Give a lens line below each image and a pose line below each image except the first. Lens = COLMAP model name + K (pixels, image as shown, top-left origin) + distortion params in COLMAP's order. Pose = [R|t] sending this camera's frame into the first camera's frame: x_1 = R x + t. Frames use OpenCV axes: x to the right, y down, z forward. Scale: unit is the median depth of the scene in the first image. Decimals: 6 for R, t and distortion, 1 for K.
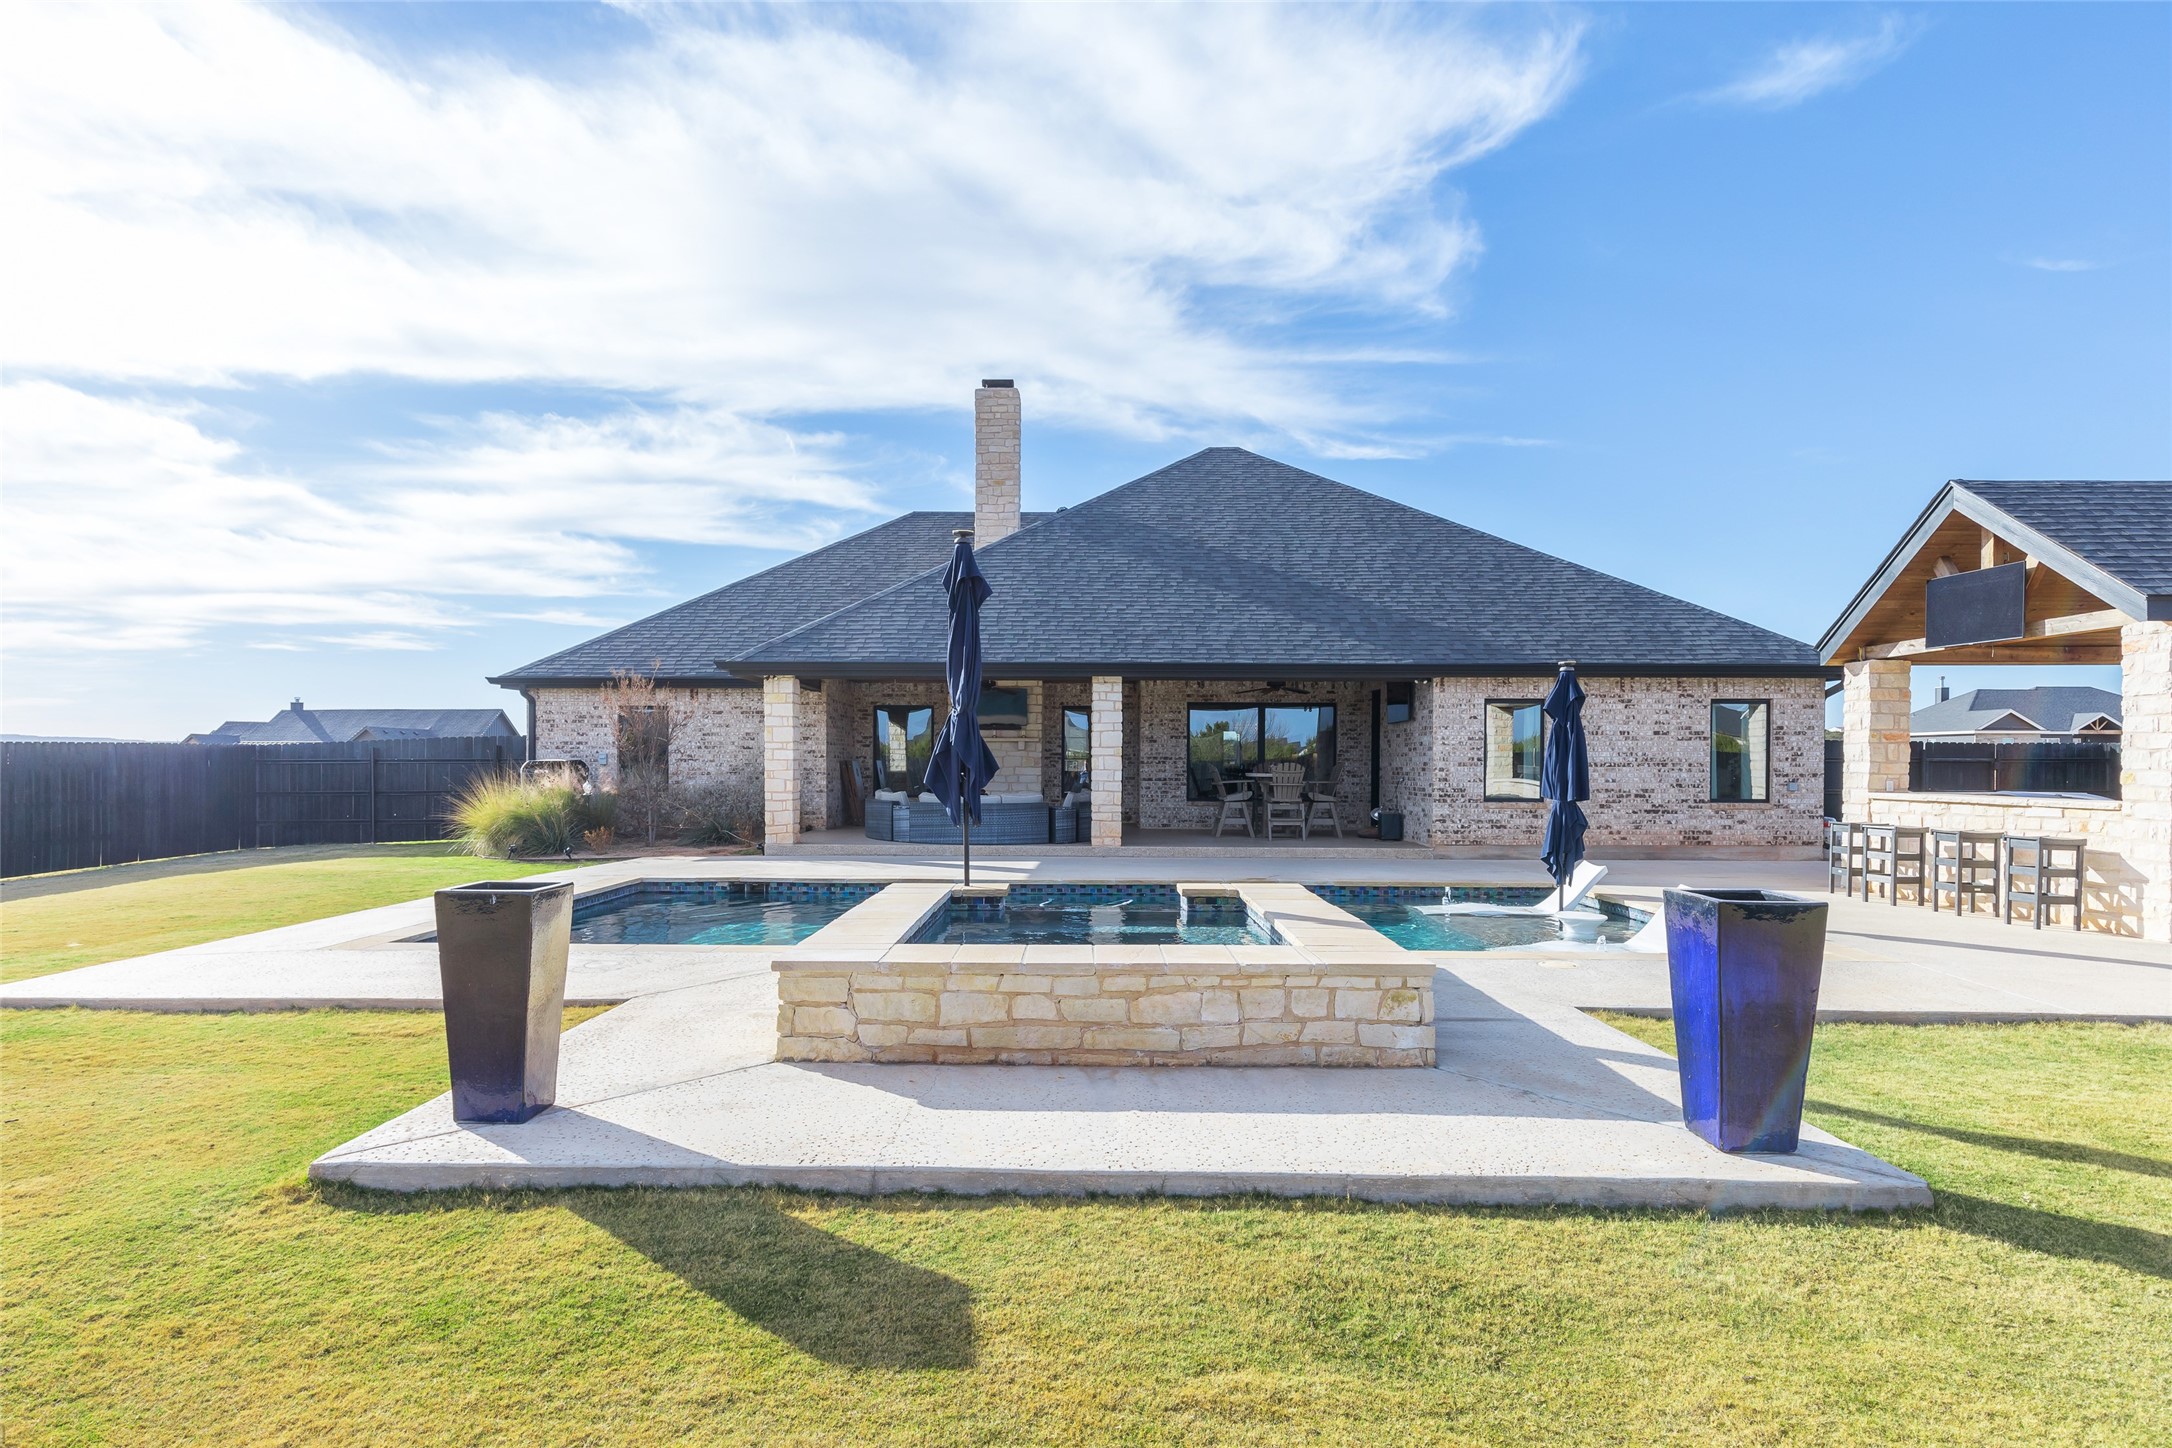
lens RADIAL K [[1185.6, 0, 1089.6], [0, 1185.6, 824.1], [0, 0, 1]] dist [0.003054, 0.000376]
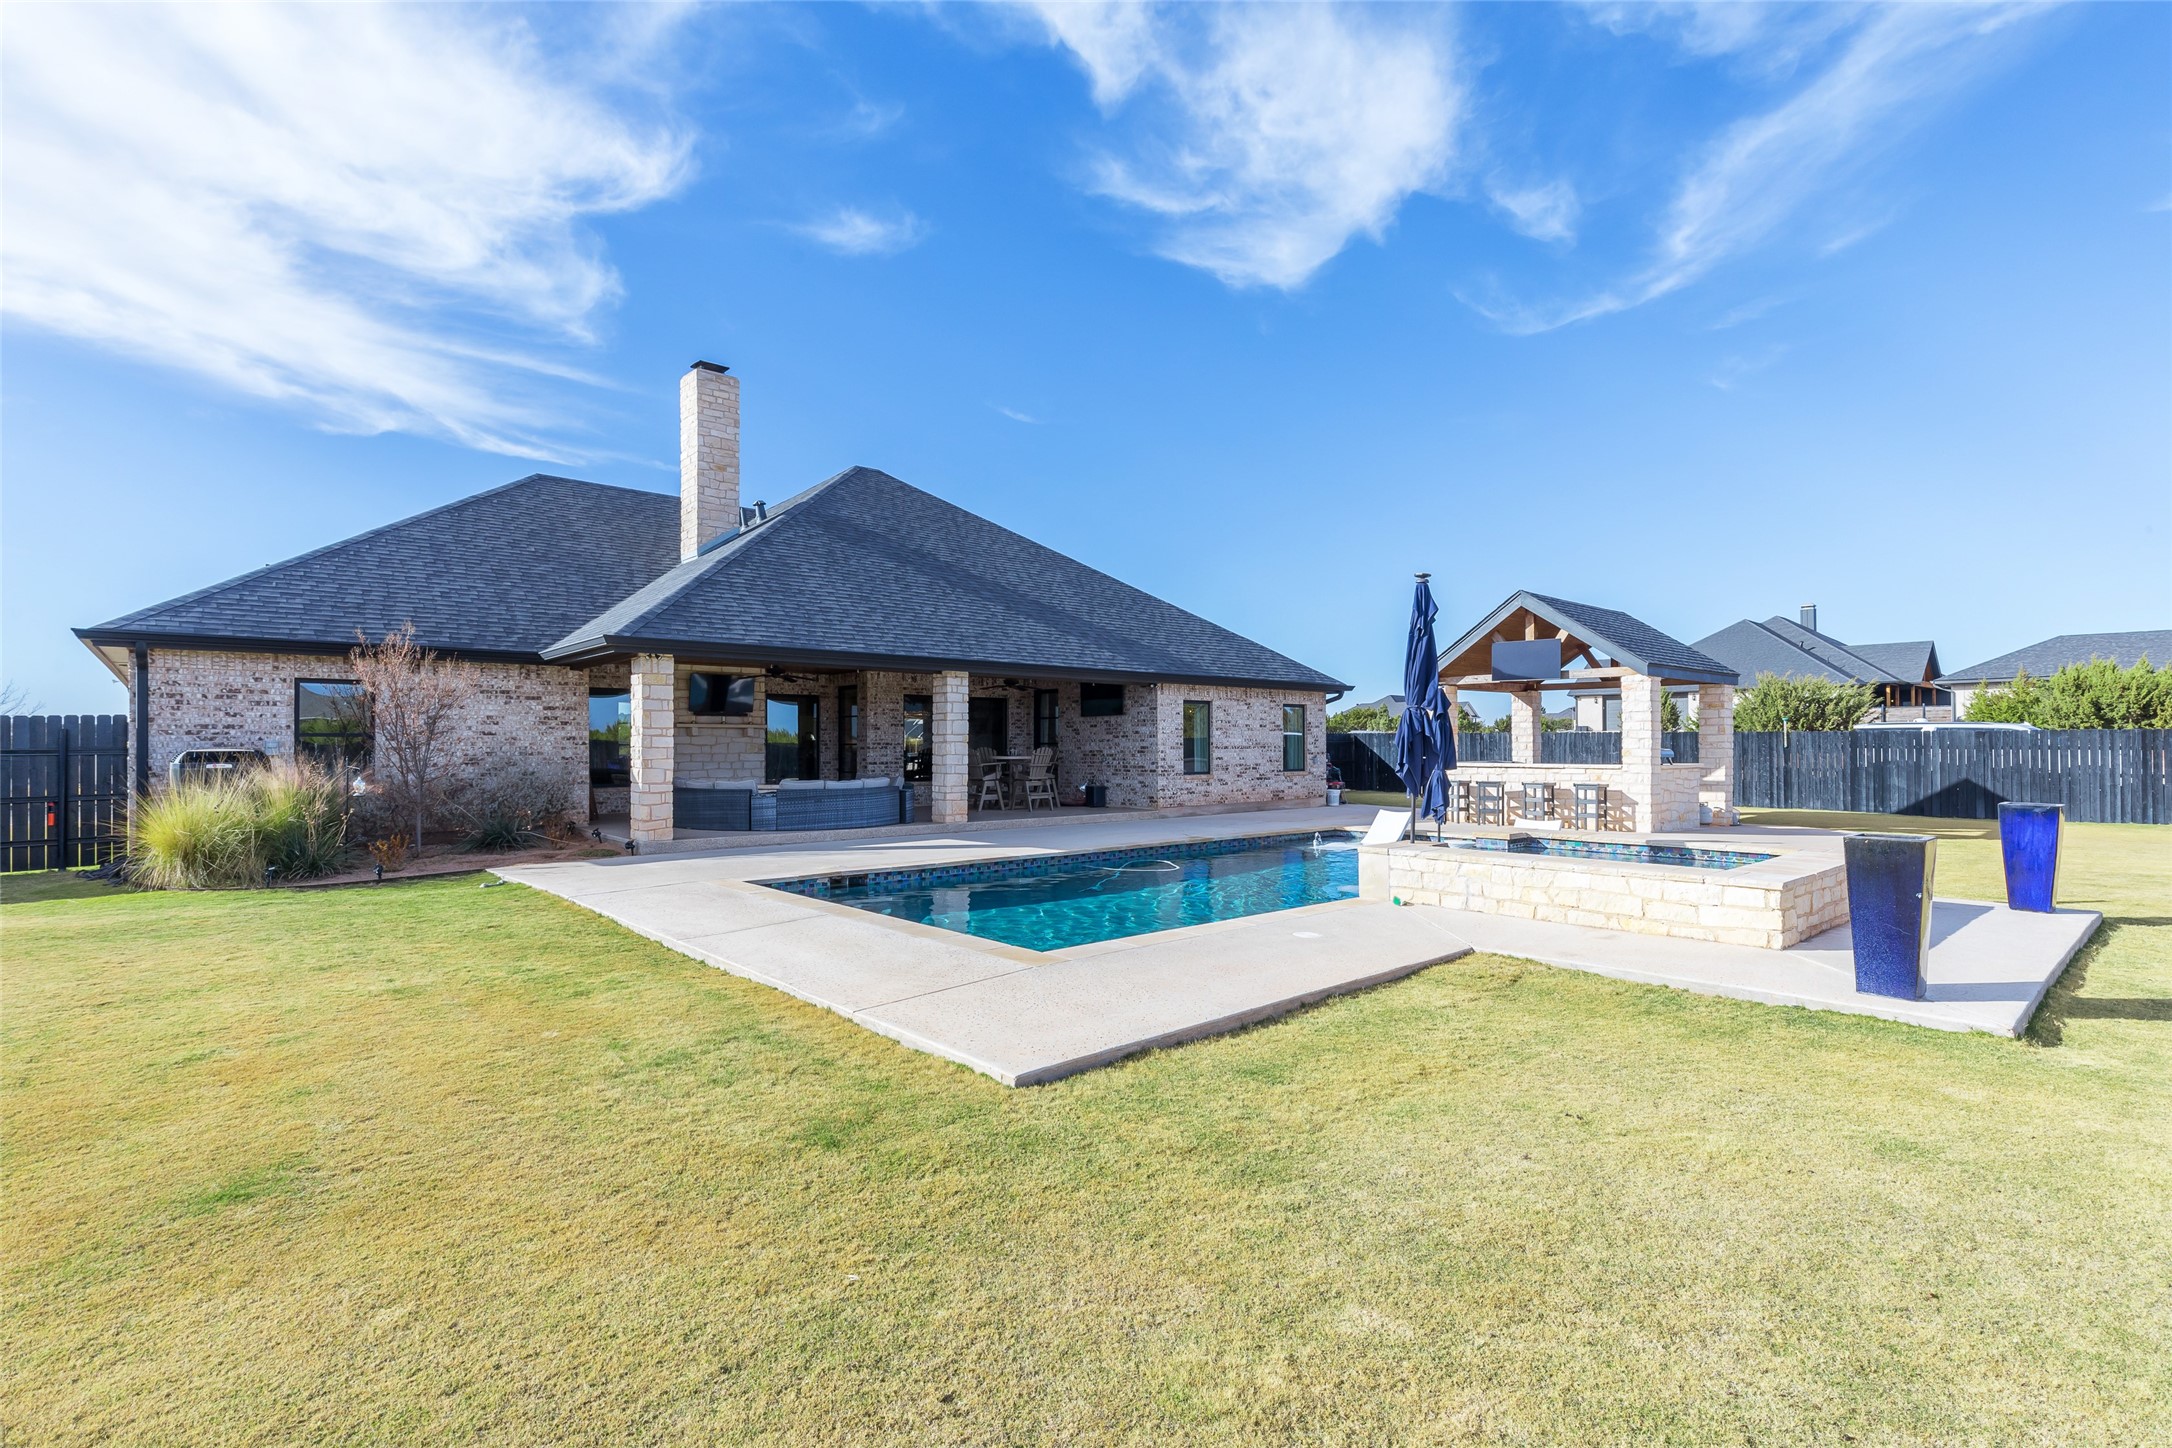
lens RADIAL K [[1043.0, 0, 1086.0], [0, 1043.0, 724.0], [0, 0, 1]] dist [-0.001620, -0.000159]
pose [[0.728895, 0.009205, 0.684564, -0.570012], [0.041526, 0.997474, -0.057628, -0.012618], [-0.683365, 0.070432, 0.726672, 0.198616]]
